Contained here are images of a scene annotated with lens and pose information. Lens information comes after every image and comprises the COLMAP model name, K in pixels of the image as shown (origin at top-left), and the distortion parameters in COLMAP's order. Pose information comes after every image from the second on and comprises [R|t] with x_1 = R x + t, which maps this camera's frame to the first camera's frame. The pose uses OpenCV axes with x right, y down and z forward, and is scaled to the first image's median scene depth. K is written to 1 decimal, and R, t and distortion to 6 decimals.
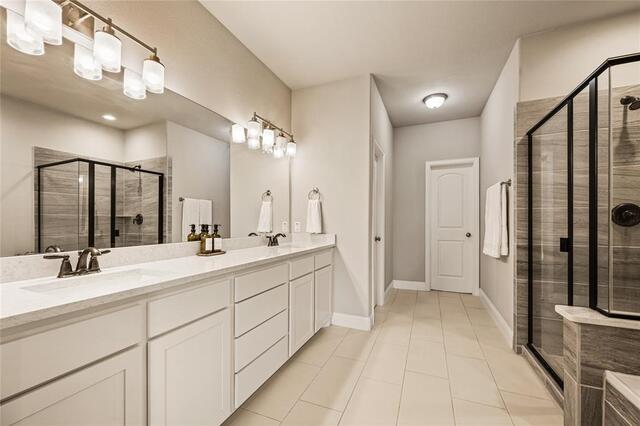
lens RADIAL K [[255.6, 0, 320.9], [0, 255.6, 220.4], [0, 0, 1]] dist [0.000410, 0.000212]
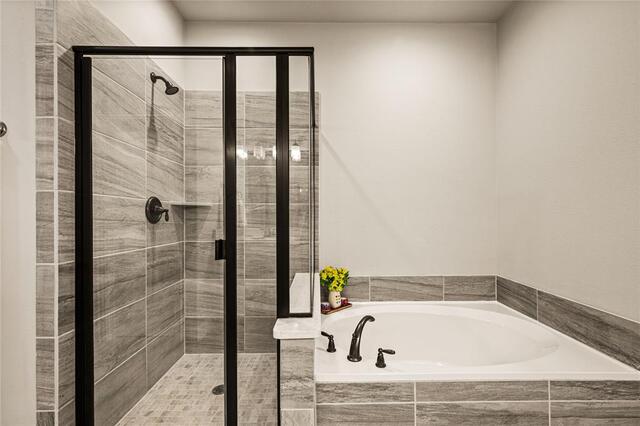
lens RADIAL K [[283.2, 0, 320.4], [0, 283.2, 217.6], [0, 0, 1]] dist [0.000517, 0.000025]
pose [[-0.397914, 0.000353, 0.917423, 0.066783], [-0.002246, 0.999997, -0.001359, 0.003323], [-0.917420, -0.002601, -0.397912, 0.651599]]
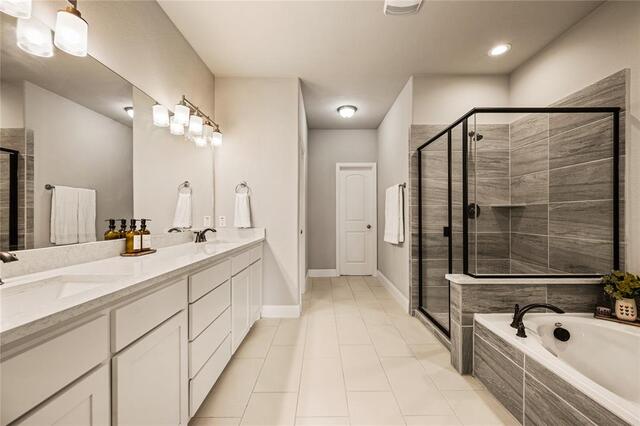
lens RADIAL K [[251.6, 0, 321.7], [0, 251.6, 214.2], [0, 0, 1]] dist [-0.001679, 0.000030]
pose [[0.922980, 0.000433, 0.384847, -0.133629], [0.000323, 0.999998, -0.001898, 0.000868], [-0.384848, 0.001876, 0.922978, -0.011364]]
